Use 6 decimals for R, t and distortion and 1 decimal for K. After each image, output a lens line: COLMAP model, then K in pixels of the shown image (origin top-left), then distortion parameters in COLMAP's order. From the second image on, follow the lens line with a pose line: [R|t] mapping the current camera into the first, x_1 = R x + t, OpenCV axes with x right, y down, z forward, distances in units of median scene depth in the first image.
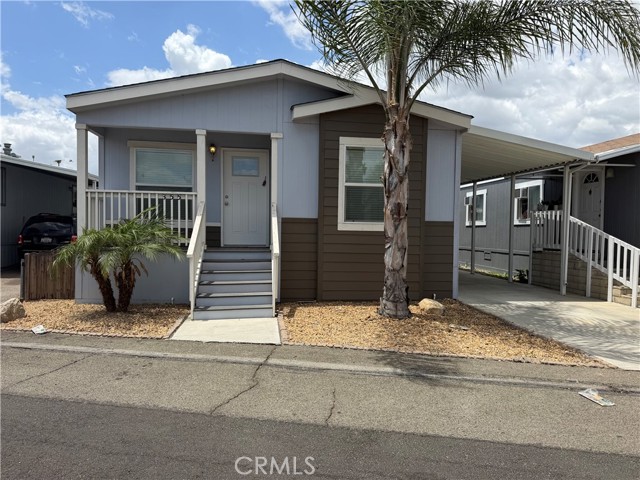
lens RADIAL K [[447.7, 0, 319.1], [0, 447.7, 243.1], [0, 0, 1]] dist [0.112253, -0.172060]
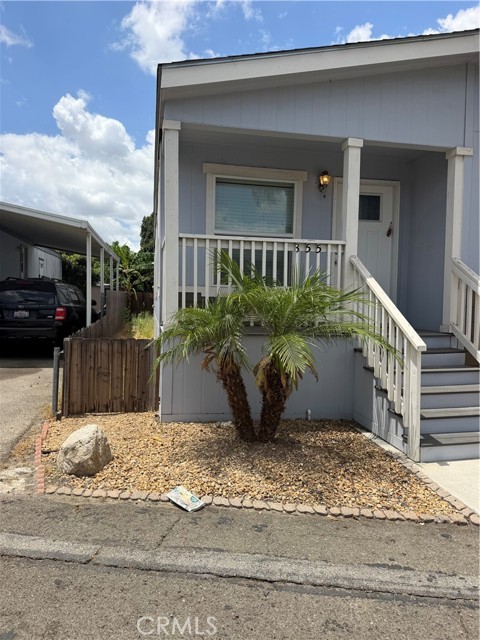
lens RADIAL K [[447.7, 0, 240.0], [0, 447.7, 320.0], [0, 0, 1]] dist [0.112253, -0.172060]
pose [[0.998141, 0.001596, 0.060924, -0.452312], [-0.002299, 0.999932, 0.011473, -0.009976], [-0.060902, -0.011591, 0.998076, 0.384901]]
